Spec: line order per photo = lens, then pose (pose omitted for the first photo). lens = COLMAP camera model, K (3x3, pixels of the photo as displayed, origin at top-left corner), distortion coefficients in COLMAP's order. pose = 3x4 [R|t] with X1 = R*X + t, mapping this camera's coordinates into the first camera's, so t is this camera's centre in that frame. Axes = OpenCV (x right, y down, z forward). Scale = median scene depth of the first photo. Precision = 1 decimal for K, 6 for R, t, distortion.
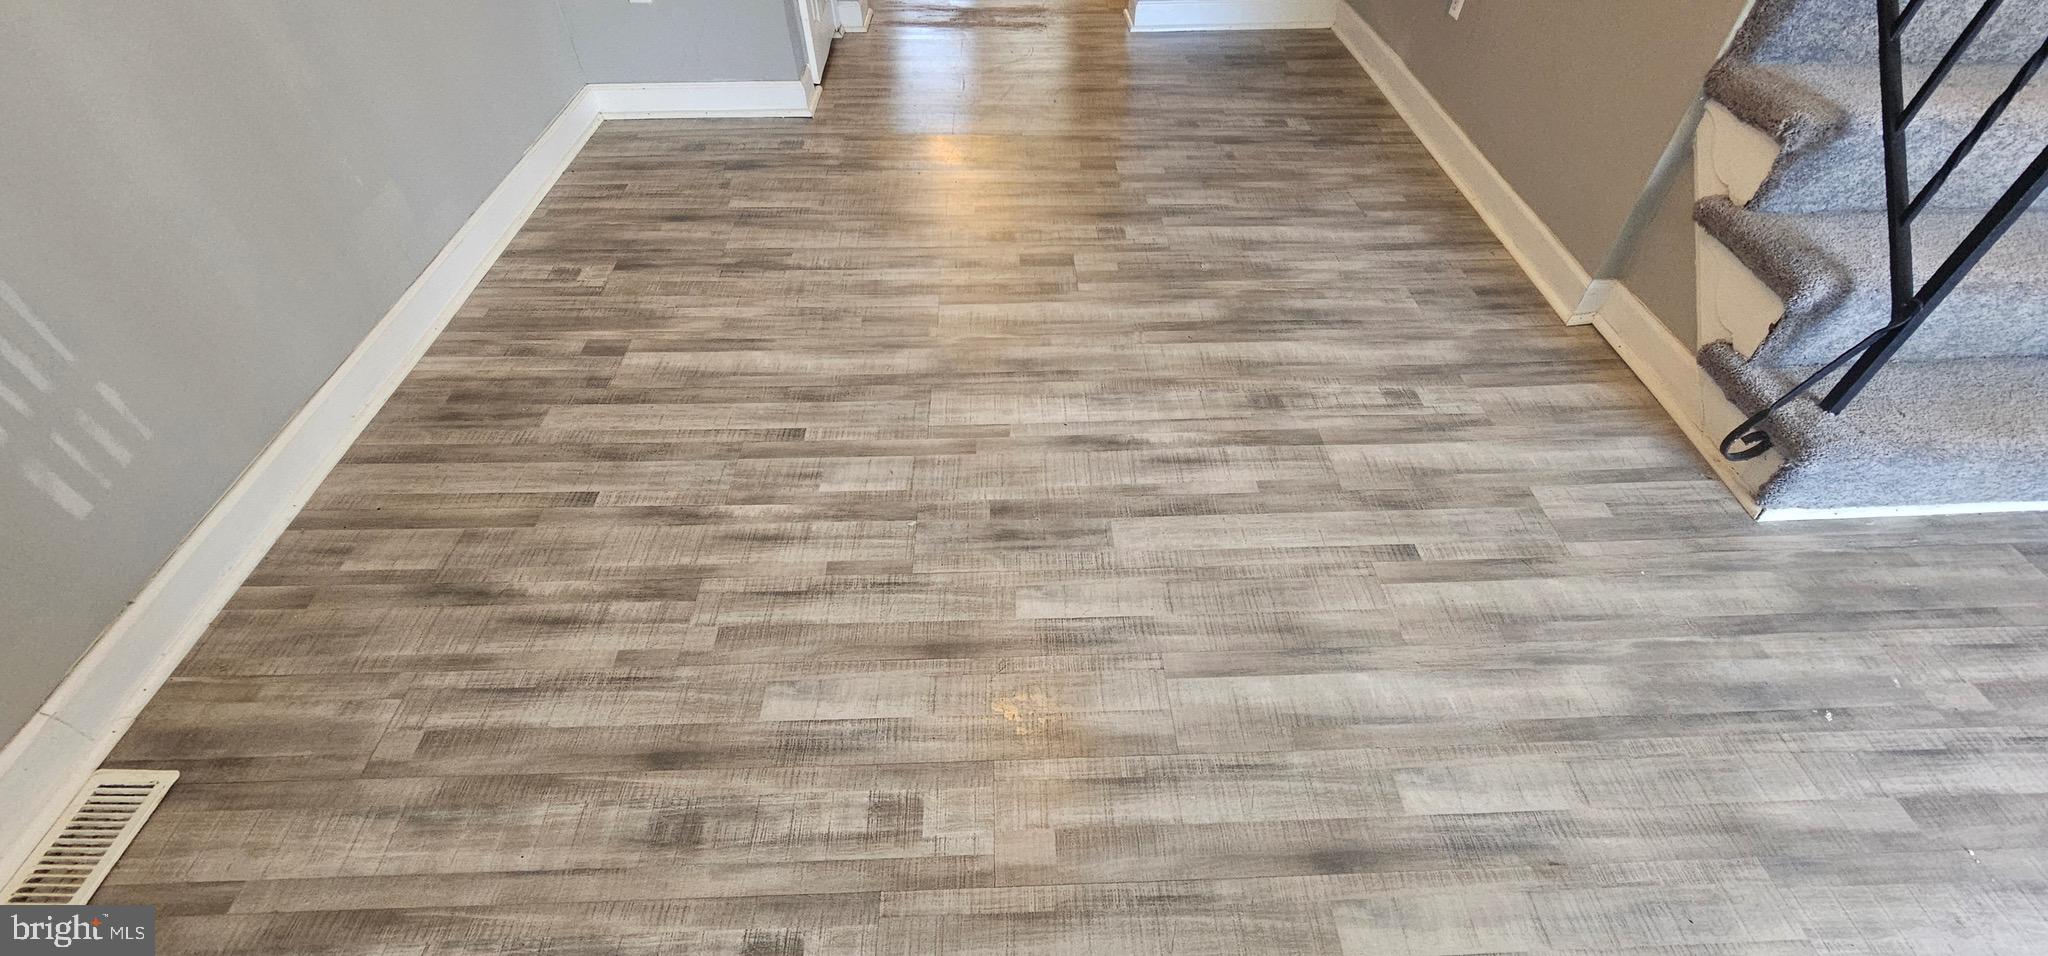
lens RADIAL K [[837.0, 0, 1031.3], [0, 837.0, 484.1], [0, 0, 1]] dist [-0.002265, 0.000664]
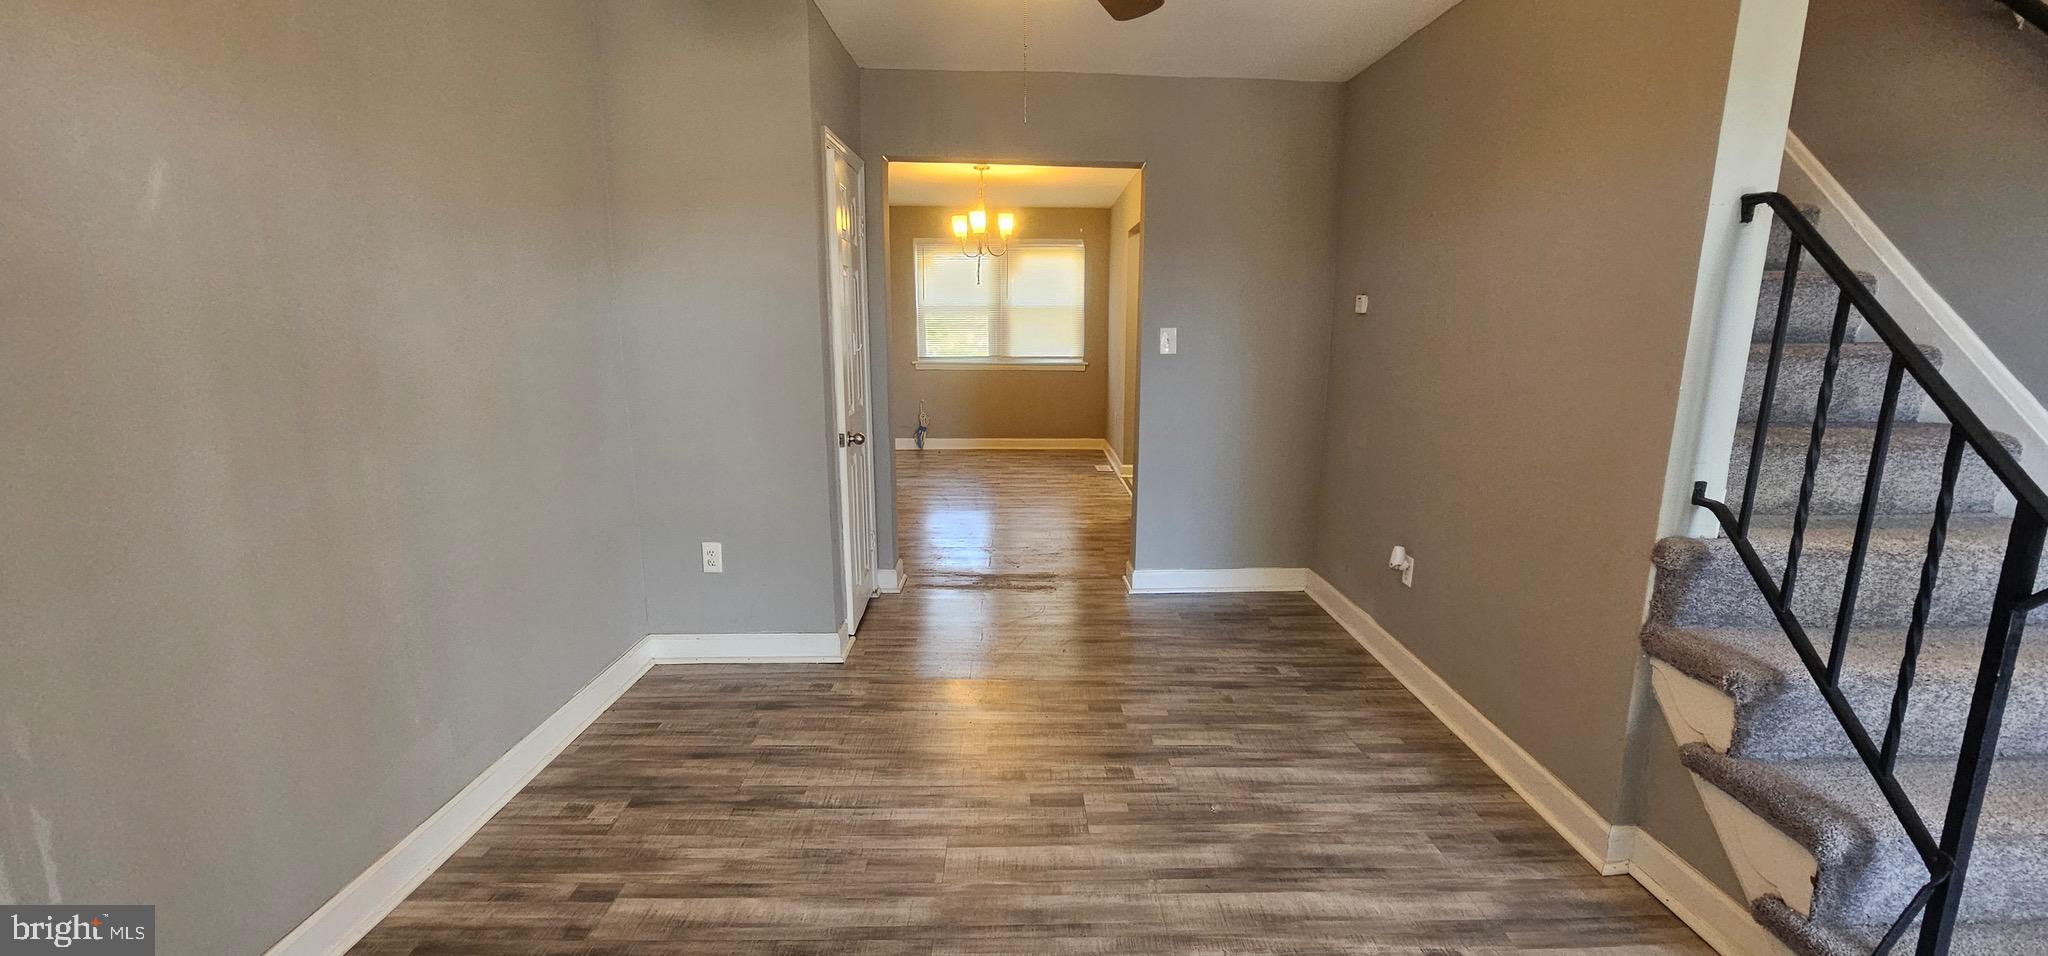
lens RADIAL K [[837.0, 0, 1031.0], [0, 837.0, 486.7], [0, 0, 1]] dist [-0.002265, 0.000664]
pose [[0.999870, 0.001331, -0.016048, 0.002947], [-0.010323, 0.817844, -0.575347, 0.002324], [0.012359, 0.575438, 0.817752, -0.036881]]
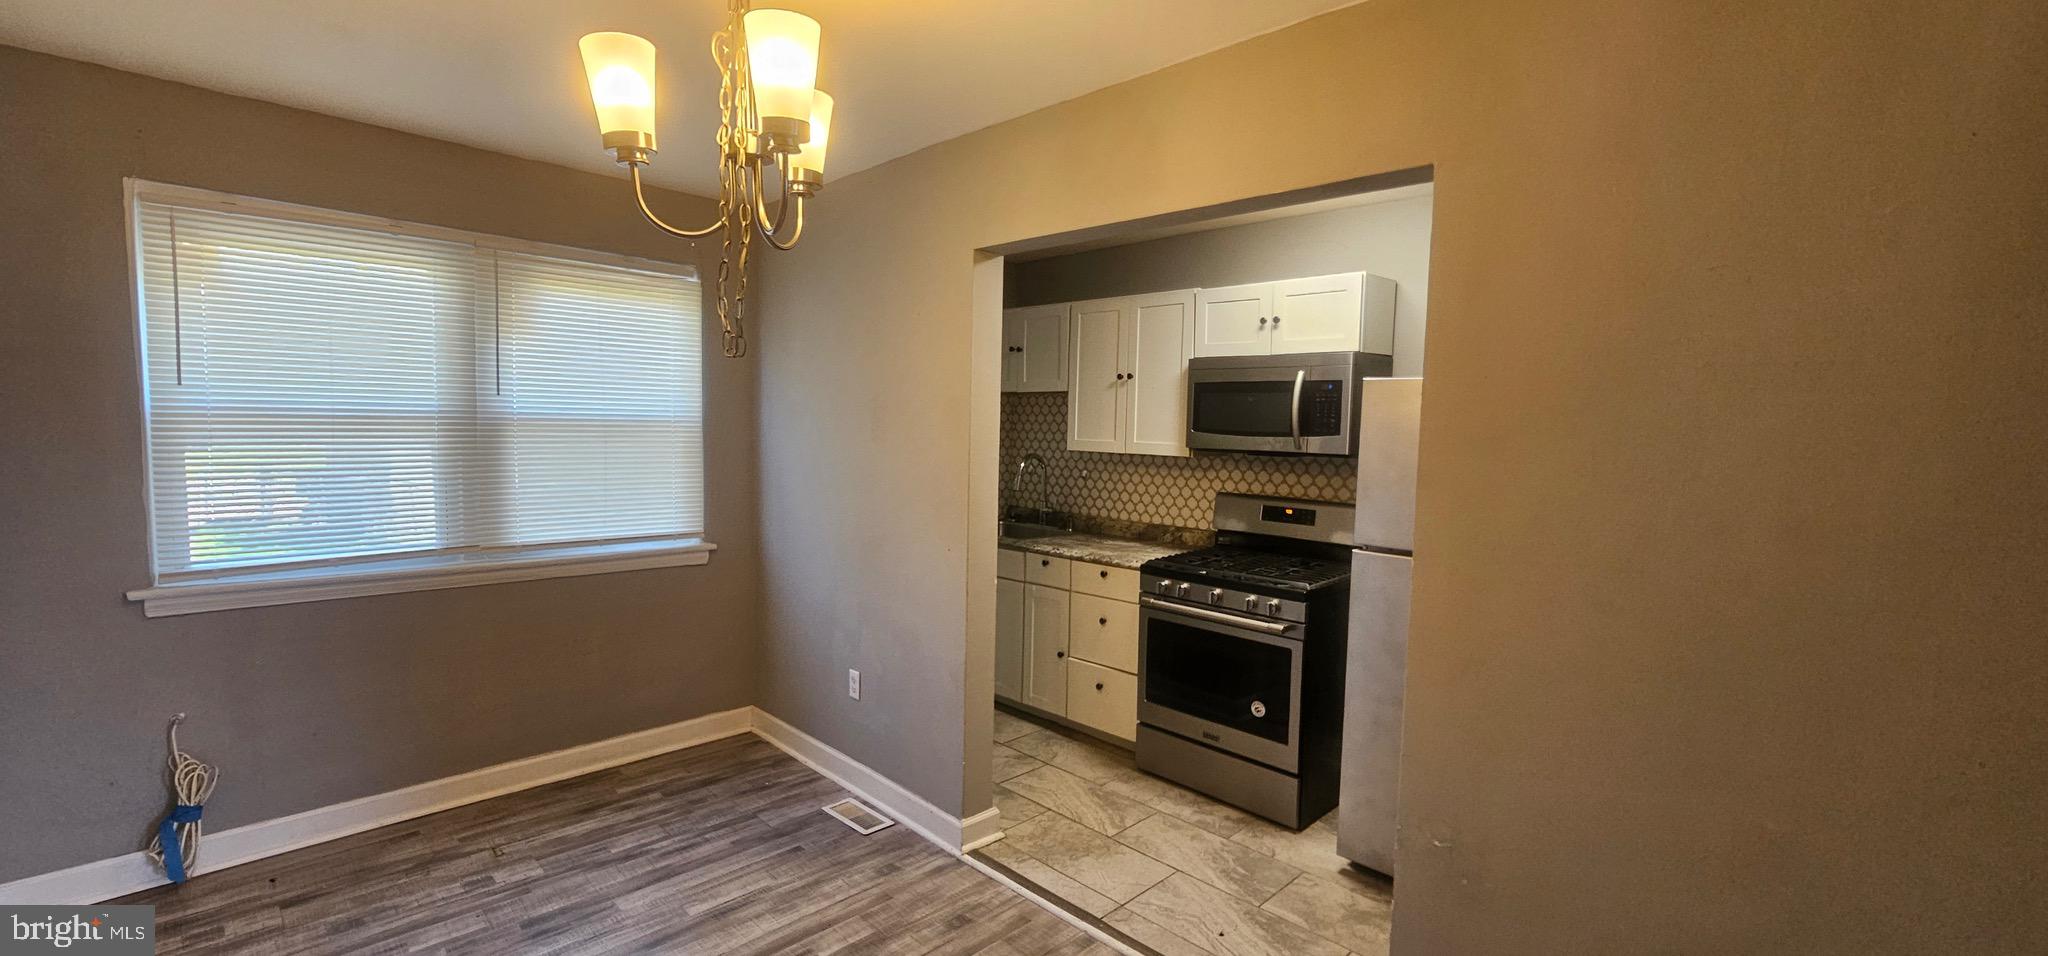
lens RADIAL K [[837.0, 0, 1029.7], [0, 837.0, 487.3], [0, 0, 1]] dist [-0.002265, 0.000664]
pose [[0.724135, -0.038211, 0.688599, -0.445194], [0.482072, 0.742067, -0.465771, -1.504777], [-0.493189, 0.669236, 0.555777, 1.306955]]
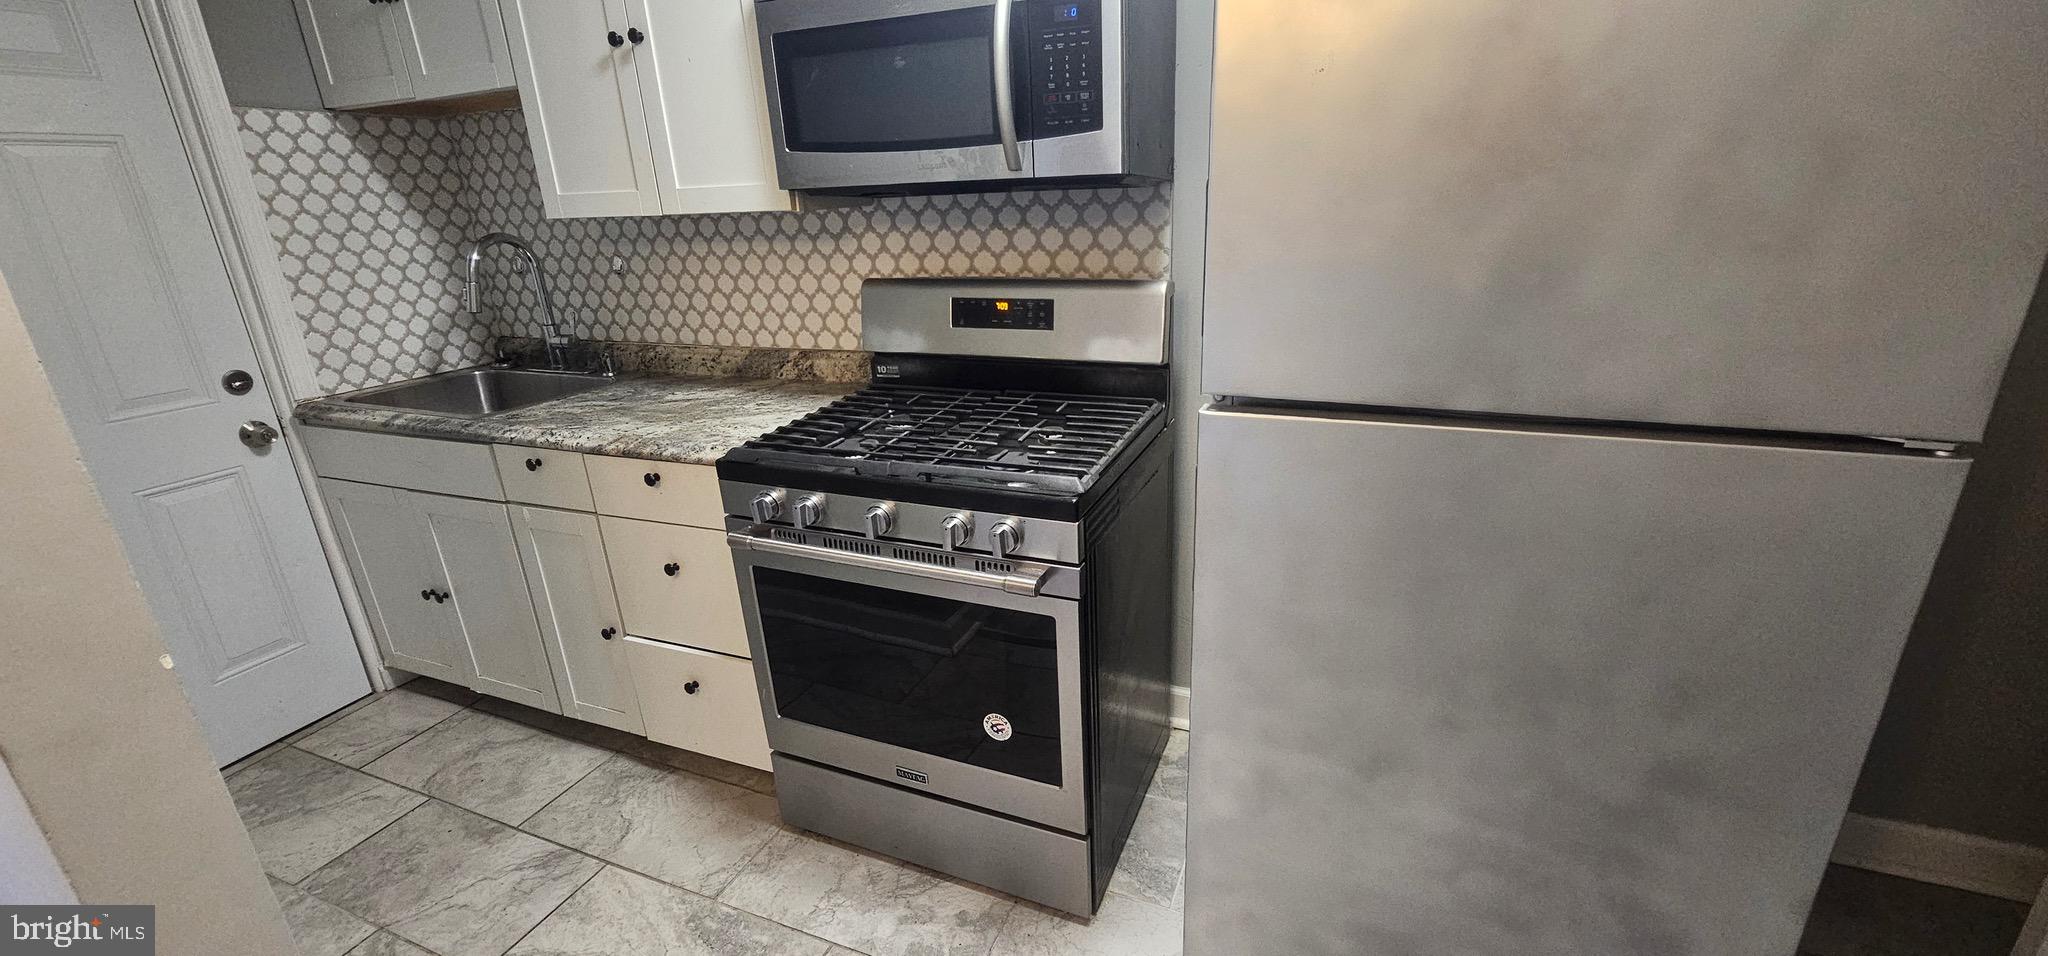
lens RADIAL K [[837.0, 0, 1029.9], [0, 837.0, 488.2], [0, 0, 1]] dist [-0.002265, 0.000664]
pose [[0.406301, -0.326836, 0.853286, 0.201221], [0.686581, 0.725395, -0.049073, -1.762861], [-0.602931, 0.605789, 0.519128, 1.617077]]
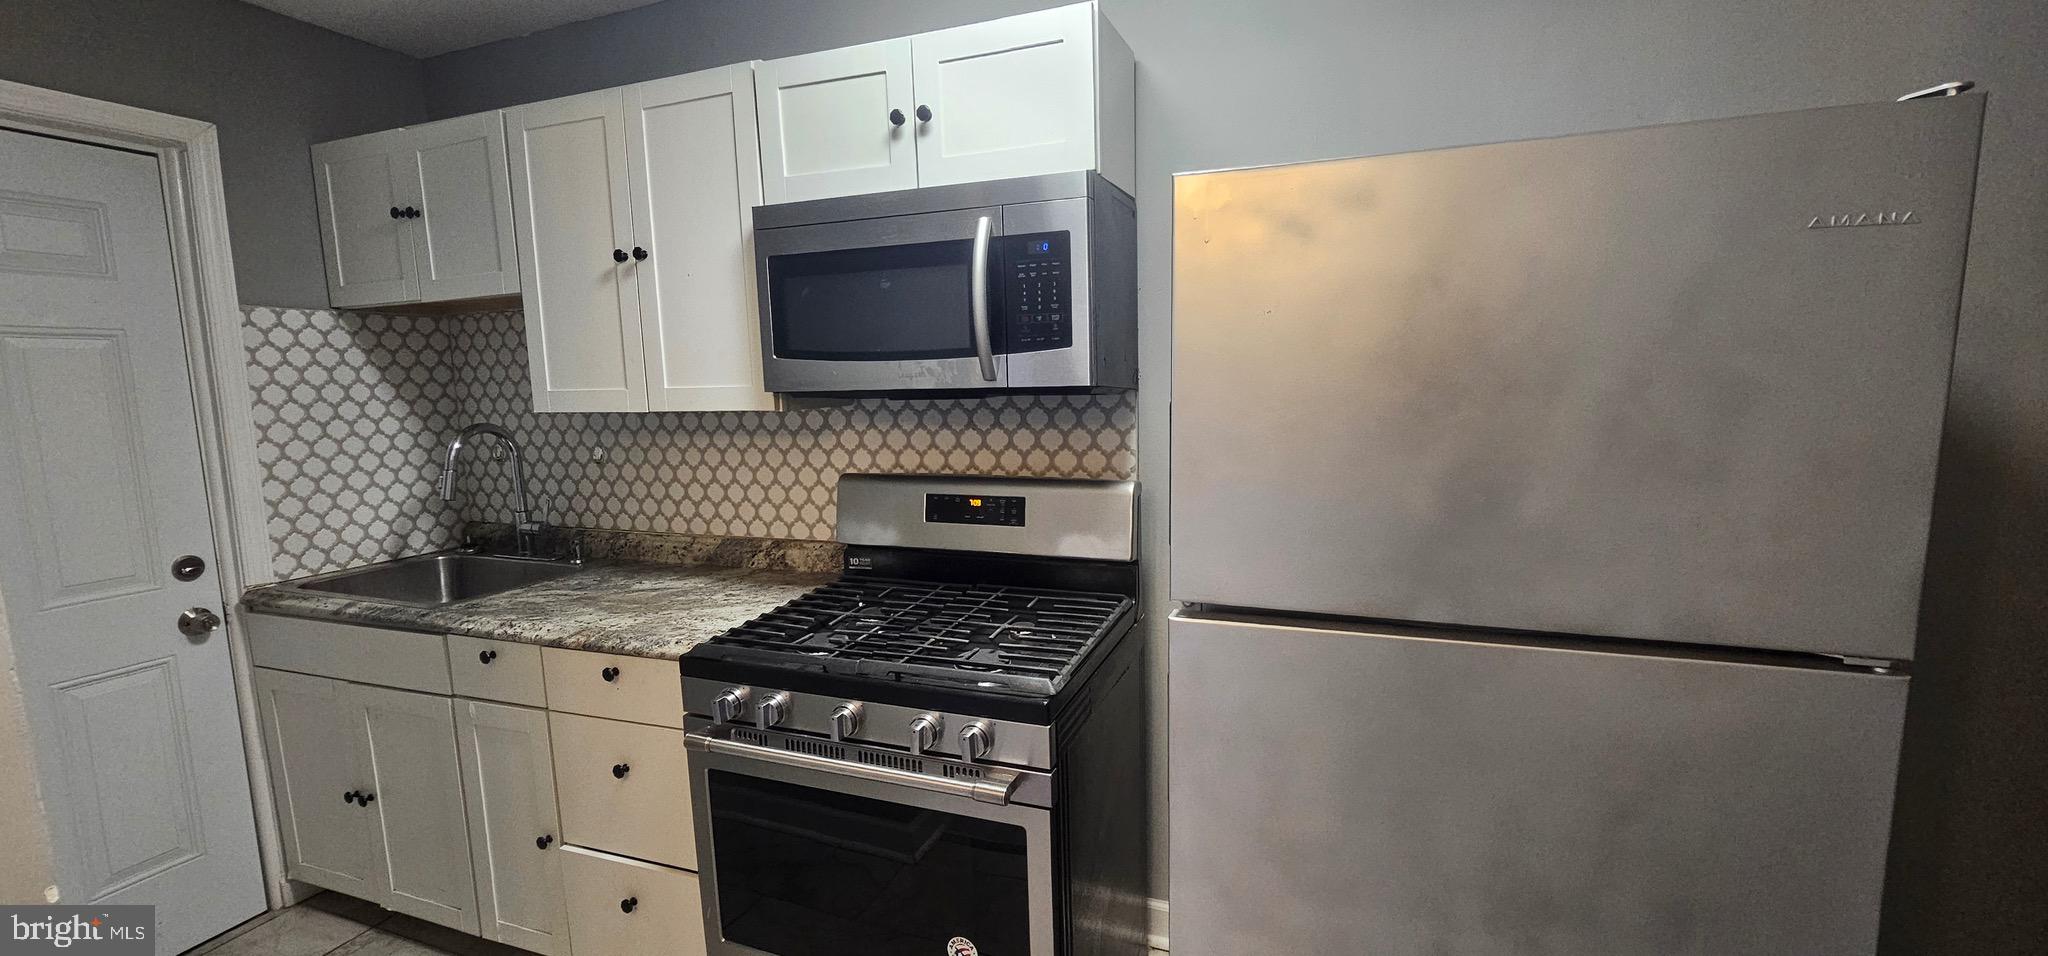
lens RADIAL K [[837.0, 0, 1030.7], [0, 837.0, 488.2], [0, 0, 1]] dist [-0.002265, 0.000664]
pose [[0.375109, -0.134436, 0.917181, 0.197951], [0.685386, 0.706399, -0.176769, -1.772963], [-0.624131, 0.694930, 0.357116, 1.606242]]
